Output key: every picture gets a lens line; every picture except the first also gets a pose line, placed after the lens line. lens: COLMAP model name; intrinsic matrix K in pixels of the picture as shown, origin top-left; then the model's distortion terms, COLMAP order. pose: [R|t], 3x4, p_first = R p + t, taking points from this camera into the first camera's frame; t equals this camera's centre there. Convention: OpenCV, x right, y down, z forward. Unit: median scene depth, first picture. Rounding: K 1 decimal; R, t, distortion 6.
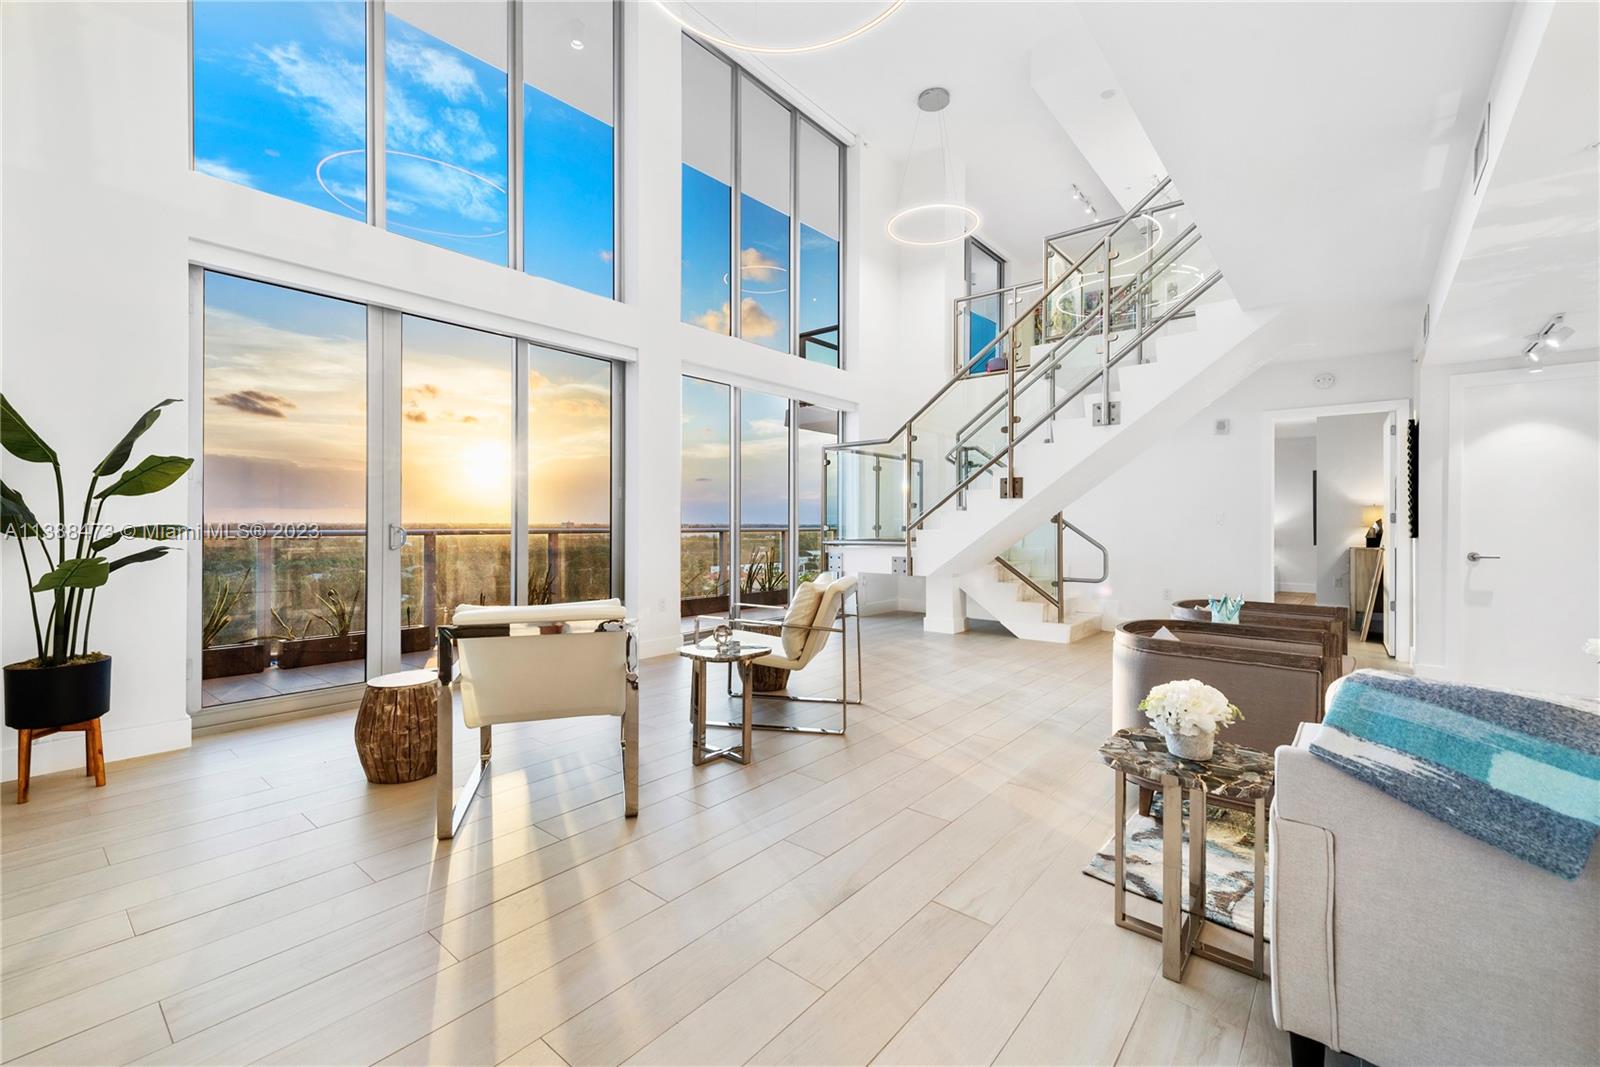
lens RADIAL K [[672.5, 0, 792.9], [0, 672.5, 524.7], [0, 0, 1]] dist [0.007423, -0.001465]
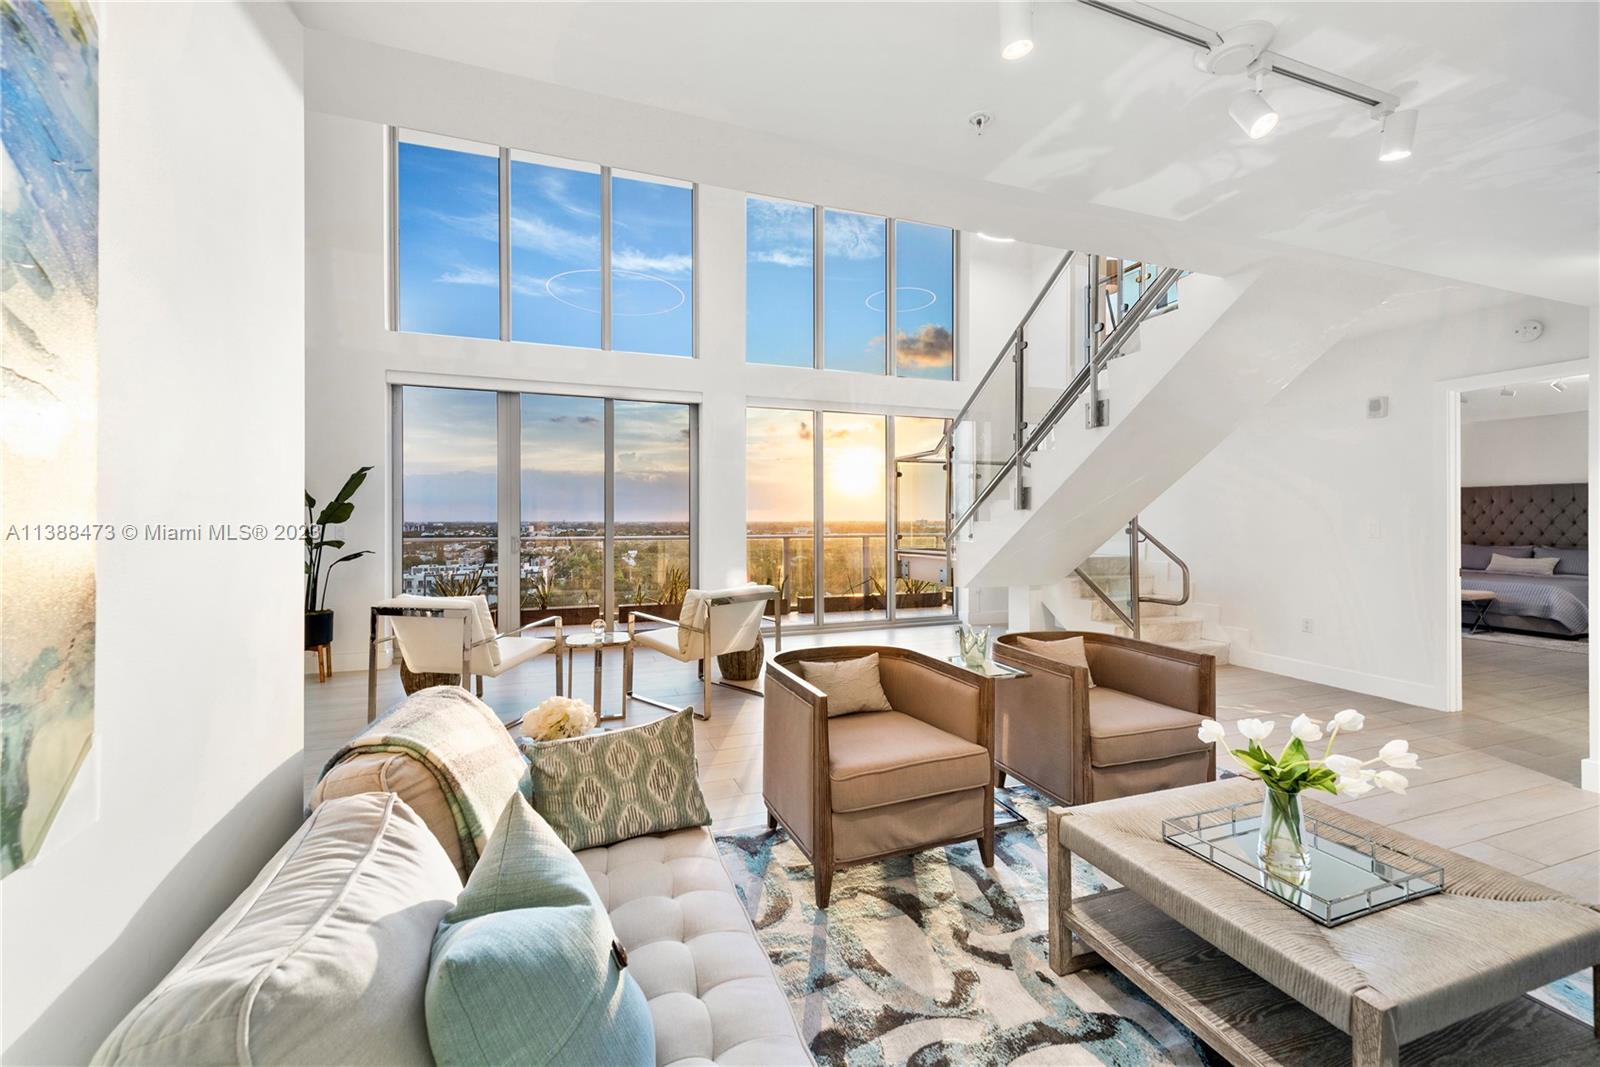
lens RADIAL K [[631.2, 0, 810.6], [0, 631.2, 516.6], [0, 0, 1]] dist [0.001407, -0.000191]
pose [[0.868541, -0.007957, -0.495554, 0.502999], [0.004044, 0.999952, -0.008968, -0.022028], [0.495601, 0.005786, 0.868531, 0.085491]]
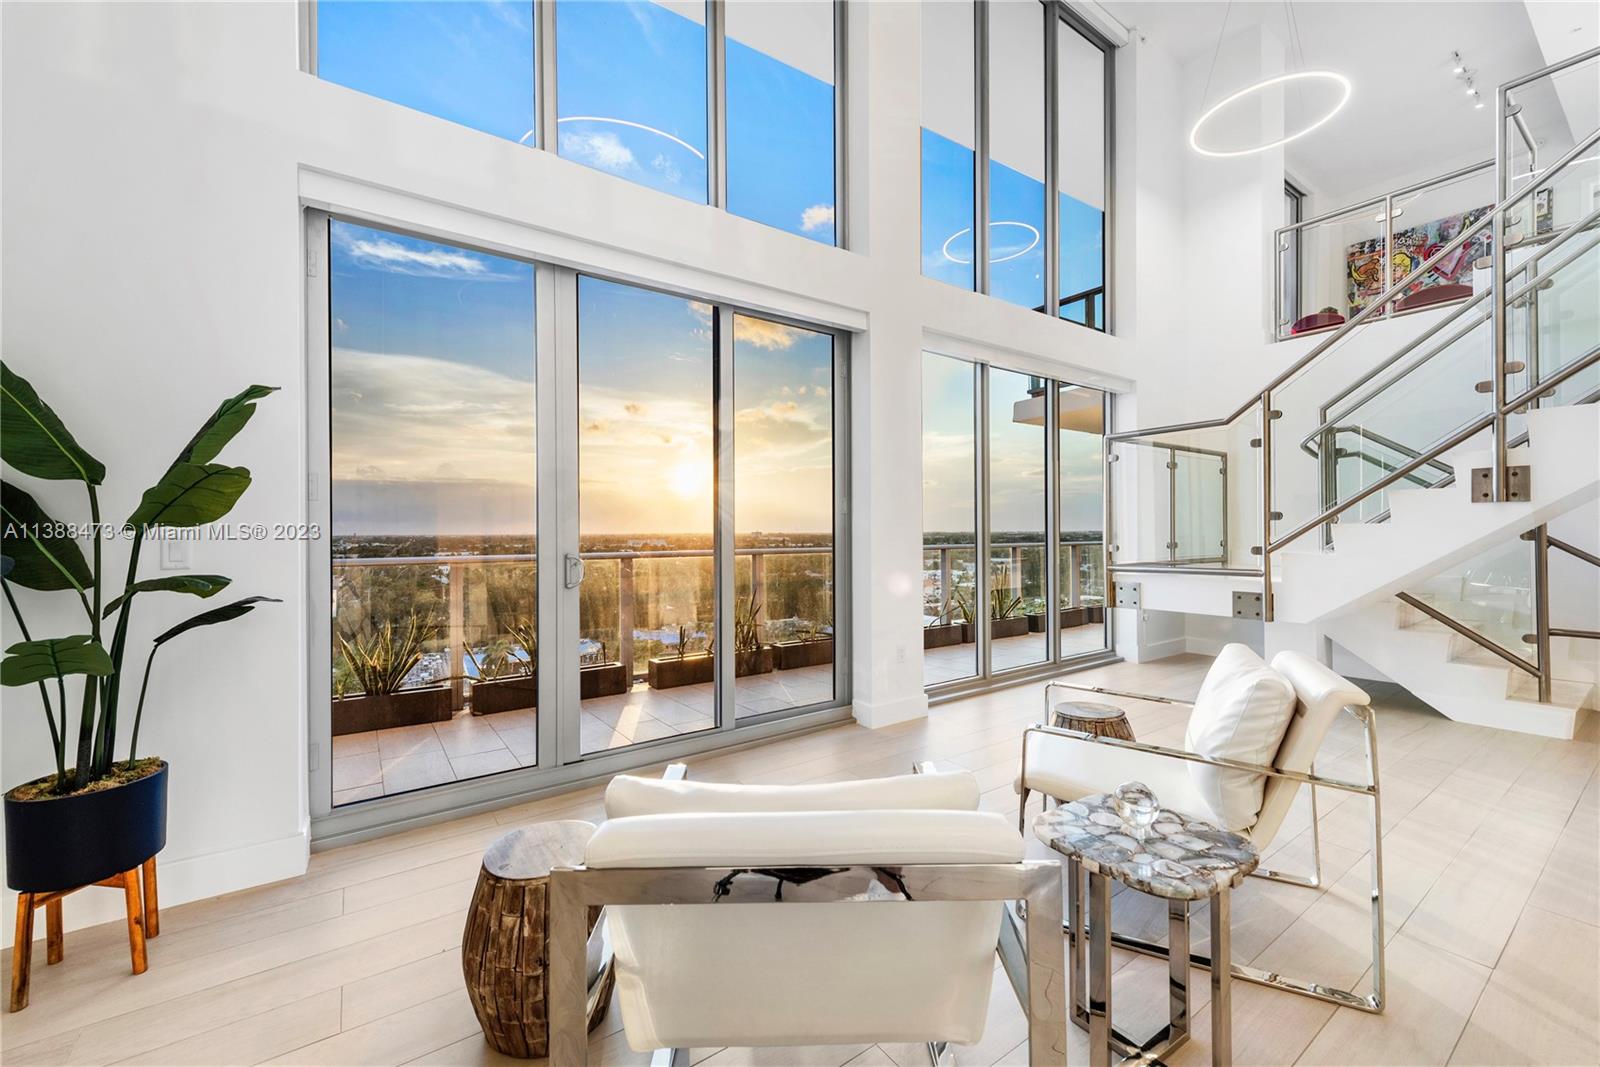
lens RADIAL K [[631.2, 0, 790.0], [0, 631.2, 530.5], [0, 0, 1]] dist [0.001407, -0.000191]
pose [[0.964254, -0.009608, -0.264805, -0.128716], [0.008634, 0.999951, -0.004839, -0.016886], [0.264838, 0.002380, 0.964290, 0.296085]]
